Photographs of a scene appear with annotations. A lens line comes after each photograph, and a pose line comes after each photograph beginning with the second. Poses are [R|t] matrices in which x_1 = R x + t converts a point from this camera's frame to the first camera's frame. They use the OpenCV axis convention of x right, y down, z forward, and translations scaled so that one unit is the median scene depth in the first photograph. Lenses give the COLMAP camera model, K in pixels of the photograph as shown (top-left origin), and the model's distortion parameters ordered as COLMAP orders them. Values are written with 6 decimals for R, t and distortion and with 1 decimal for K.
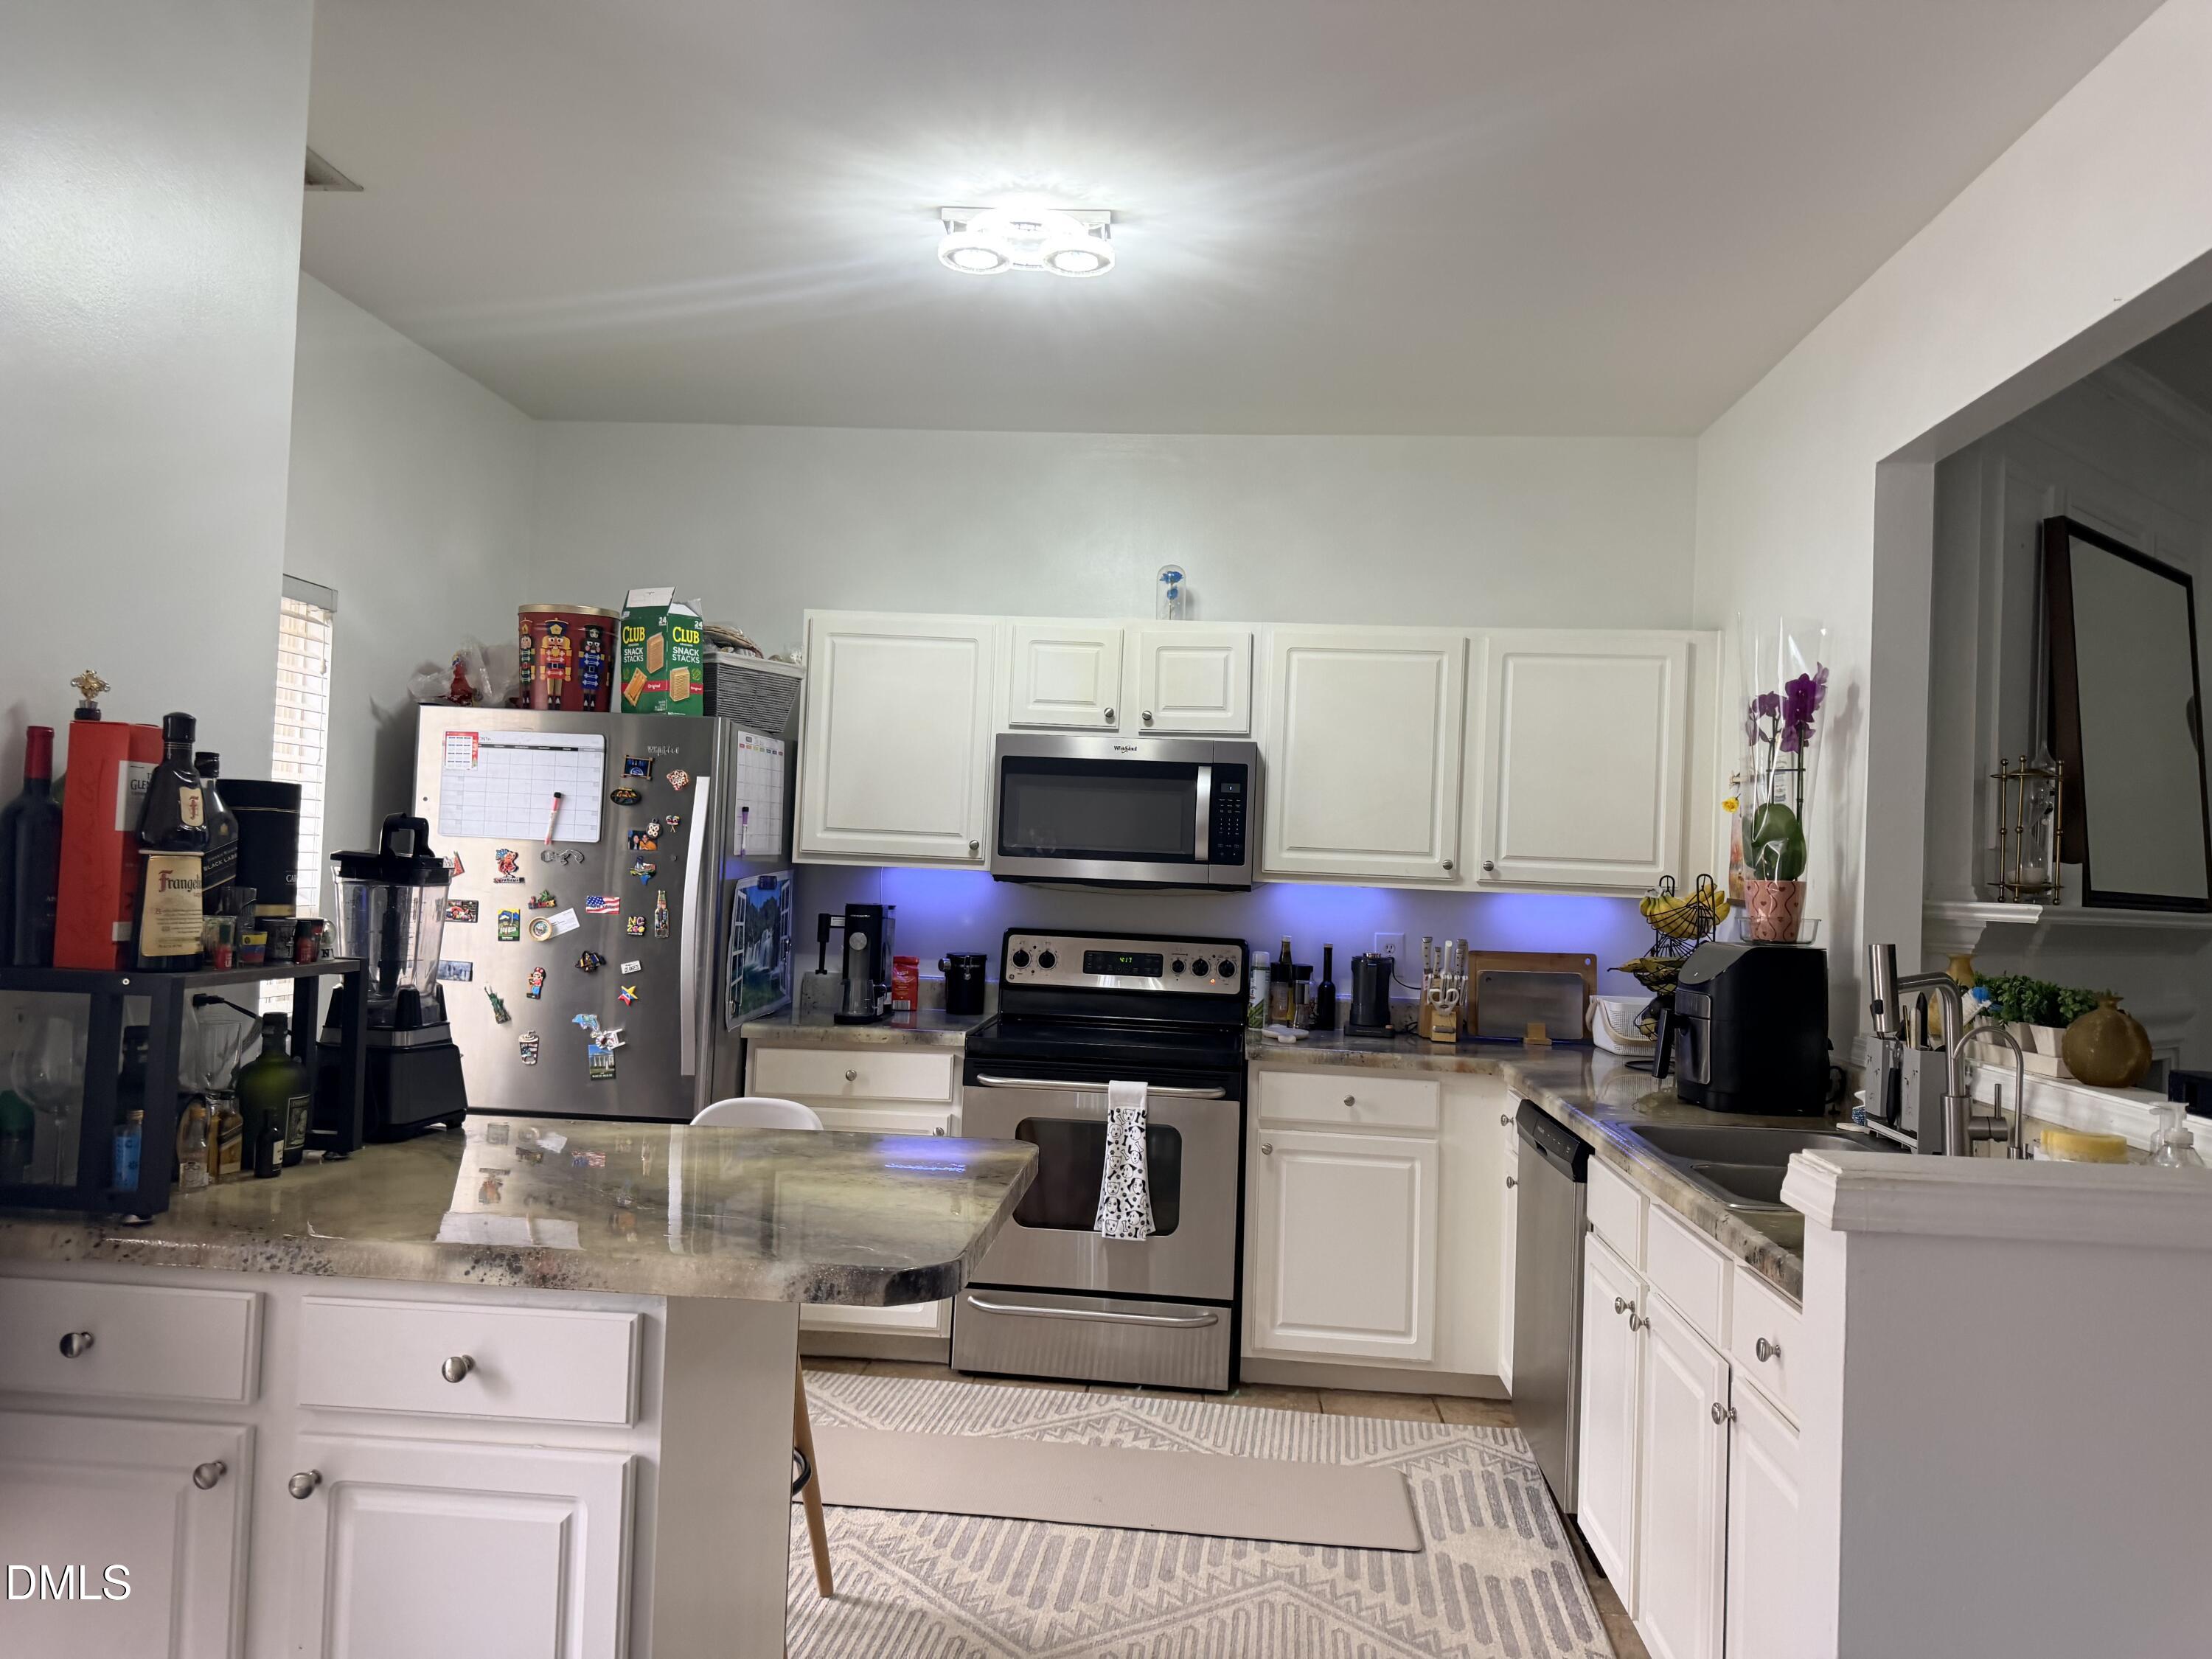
lens RADIAL K [[1815.6, 0, 1104.7], [0, 1815.6, 859.3], [0, 0, 1]] dist [0.093917, 0.000711]
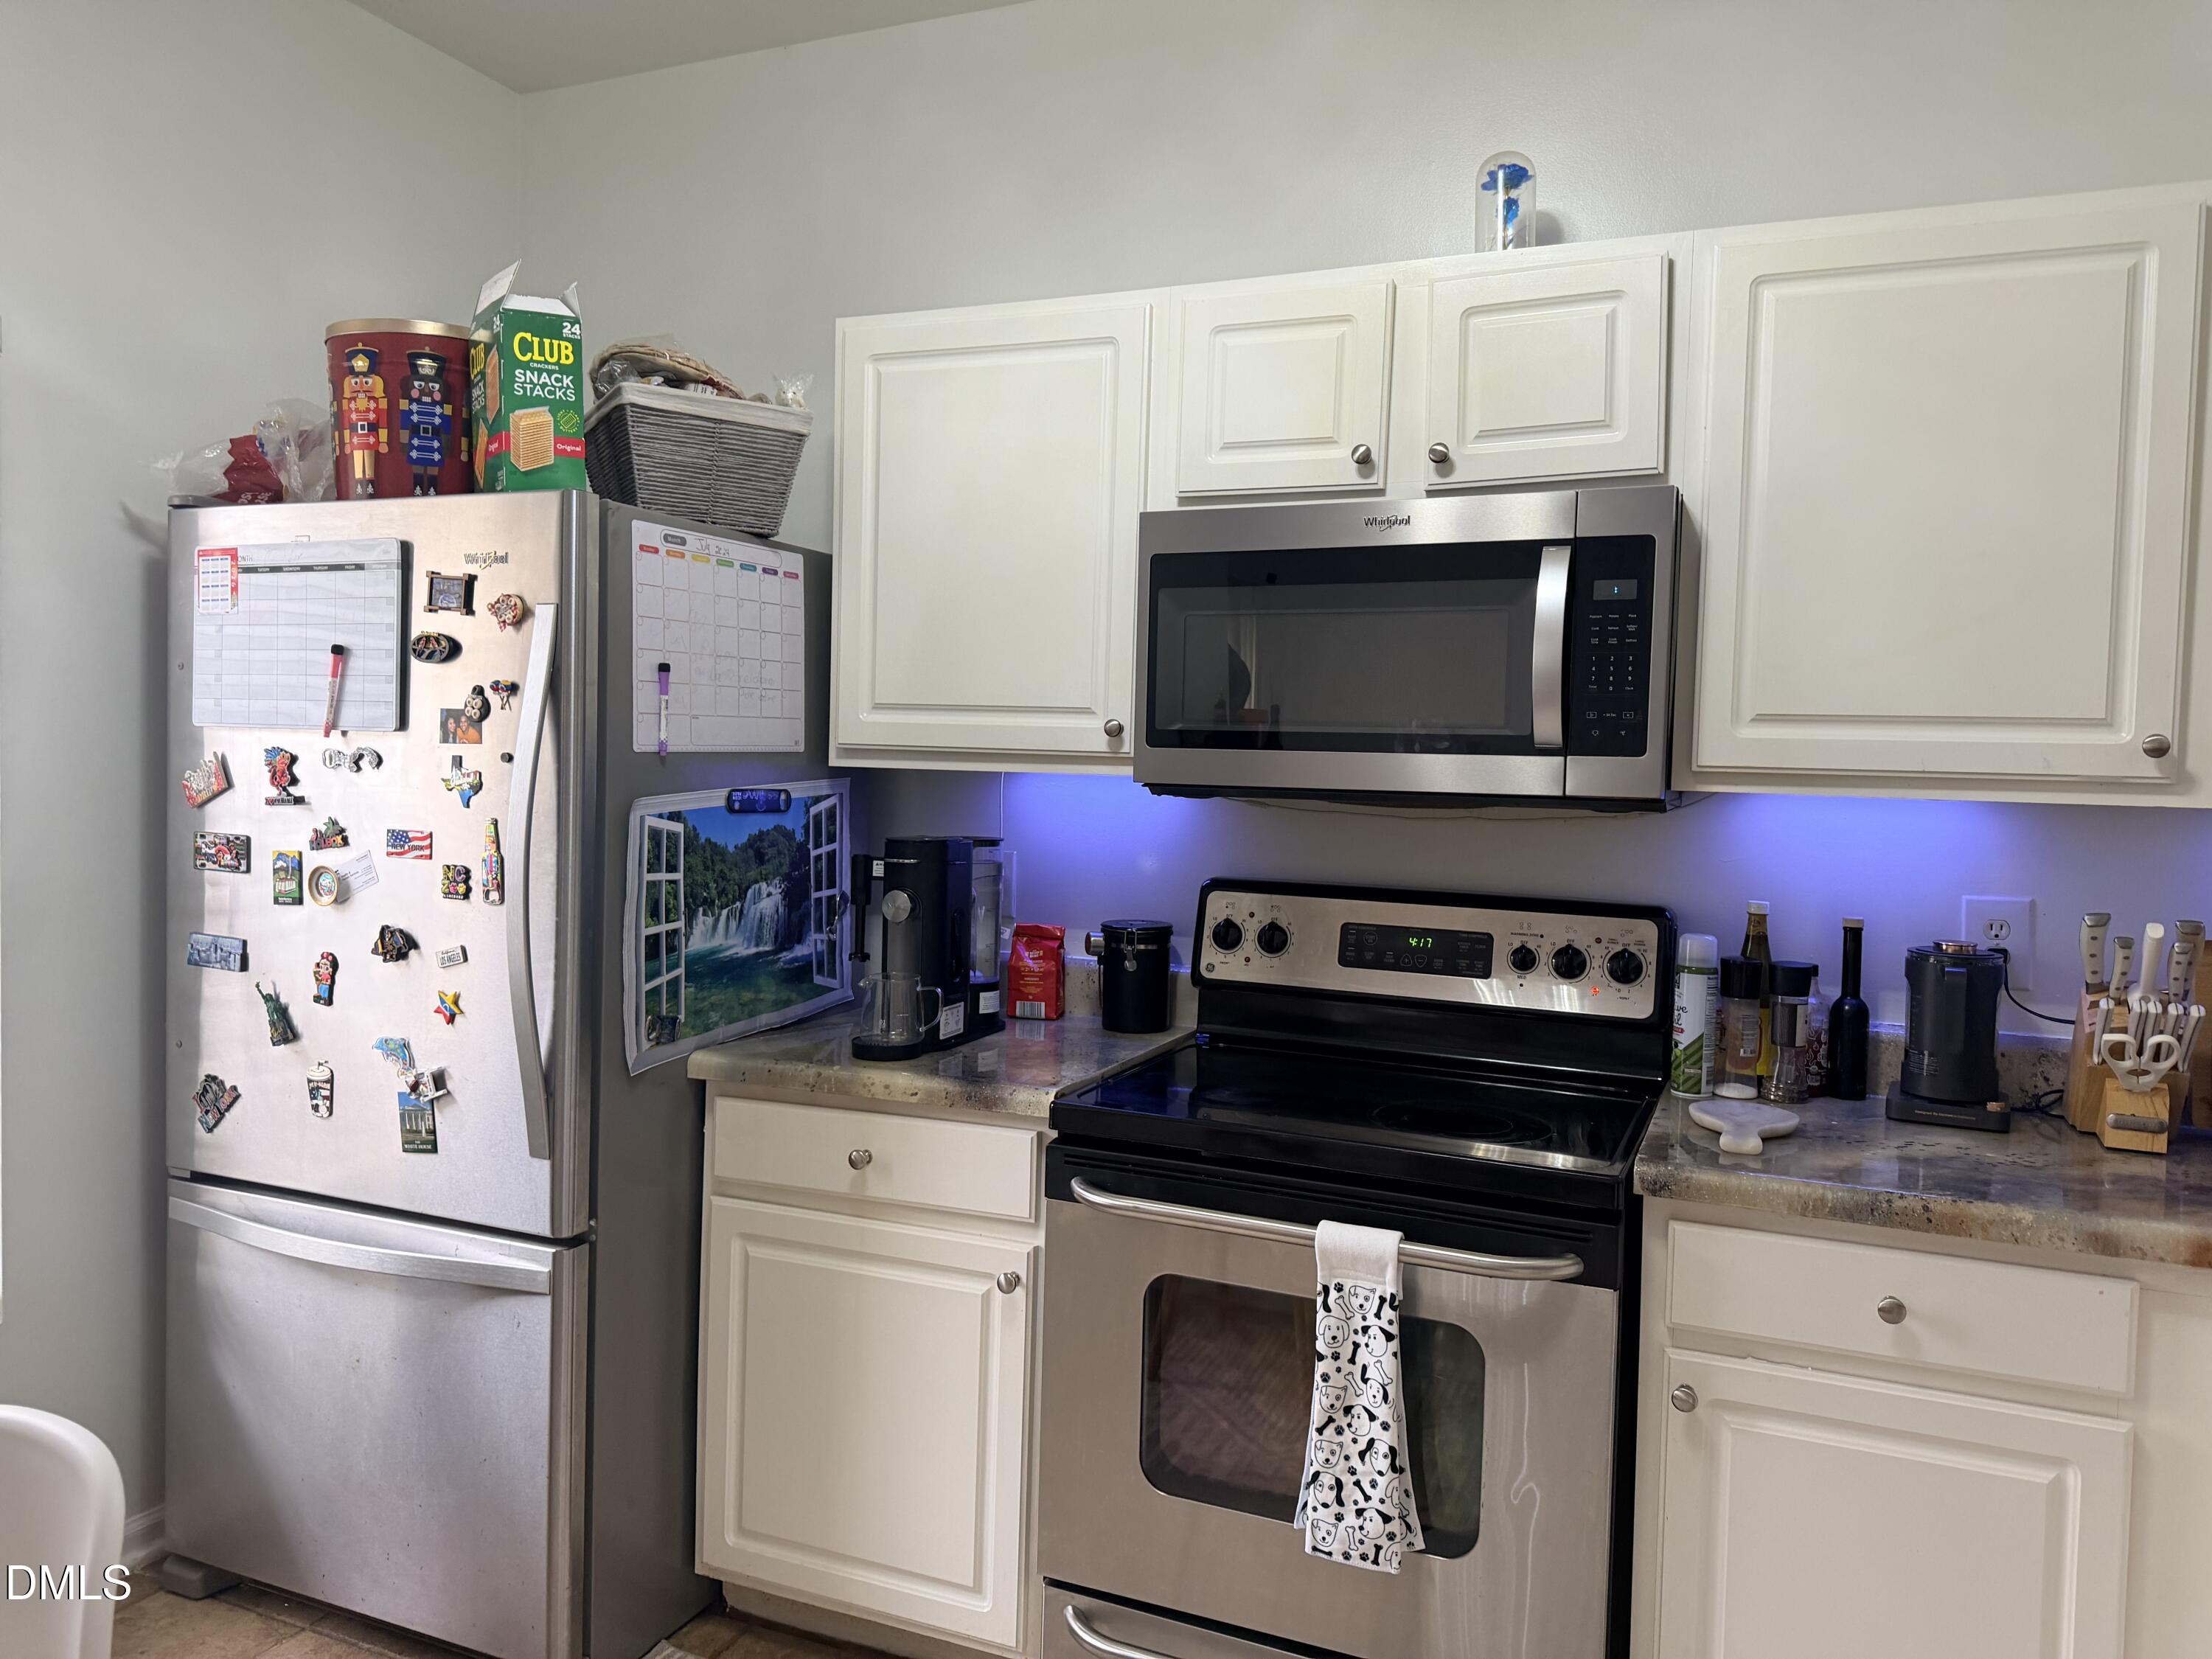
lens RADIAL K [[1561.2, 0, 1106.0], [0, 1561.2, 829.5], [0, 0, 1]] dist [0.054447, -0.082553]
pose [[0.941156, -0.000683, -0.337973, 0.082828], [0.013786, 0.999243, 0.036372, 0.005555], [0.337692, -0.038891, 0.940453, 0.578379]]
